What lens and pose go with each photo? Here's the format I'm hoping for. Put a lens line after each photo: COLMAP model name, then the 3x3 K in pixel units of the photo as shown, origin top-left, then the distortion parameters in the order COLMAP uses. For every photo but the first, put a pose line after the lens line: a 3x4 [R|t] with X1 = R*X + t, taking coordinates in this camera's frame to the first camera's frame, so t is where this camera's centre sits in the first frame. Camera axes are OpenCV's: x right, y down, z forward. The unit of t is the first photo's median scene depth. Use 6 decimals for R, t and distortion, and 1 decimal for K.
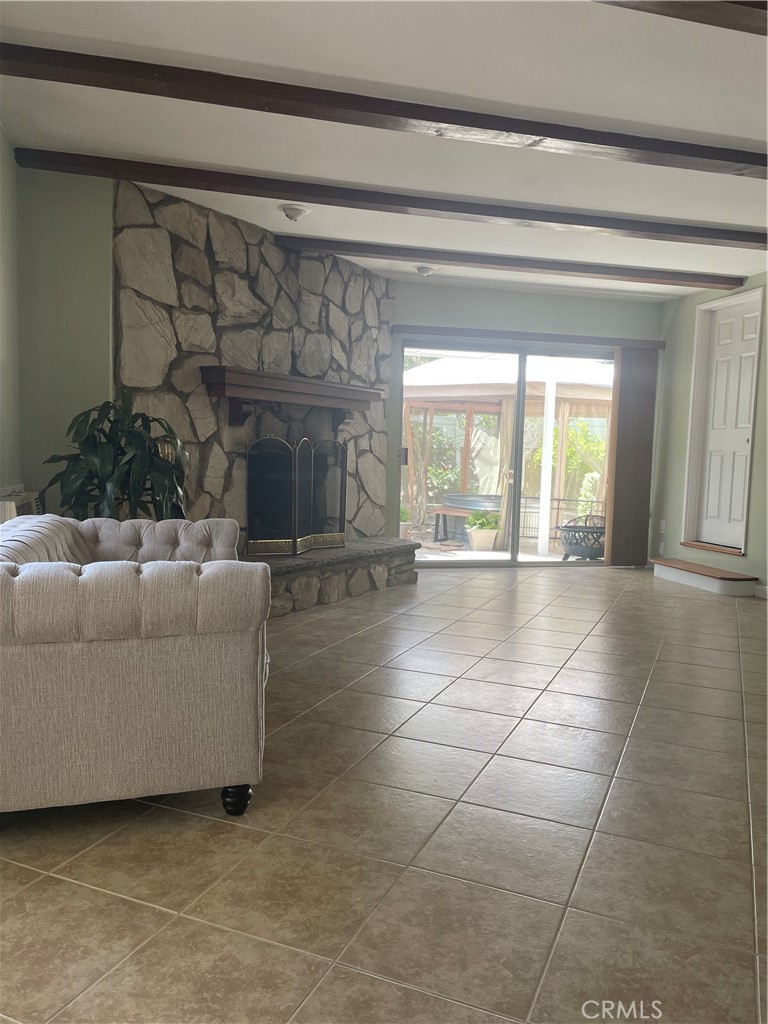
lens RADIAL K [[786.4, 0, 381.4], [0, 786.4, 507.3], [0, 0, 1]] dist [0.086004, -0.084053]
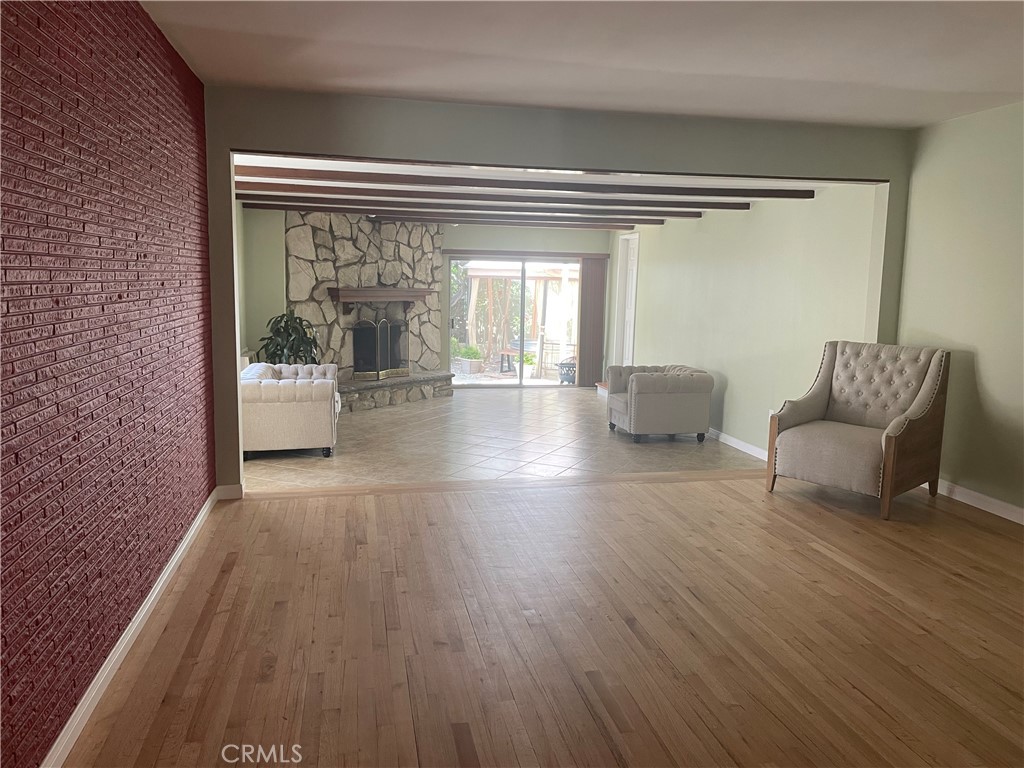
lens RADIAL K [[786.4, 0, 512.5], [0, 786.4, 369.3], [0, 0, 1]] dist [0.086004, -0.084053]
pose [[0.999017, -0.001293, -0.044318, 0.322623], [0.003080, 0.999183, 0.040290, -0.045436], [0.044229, -0.040387, 0.998205, -0.976059]]
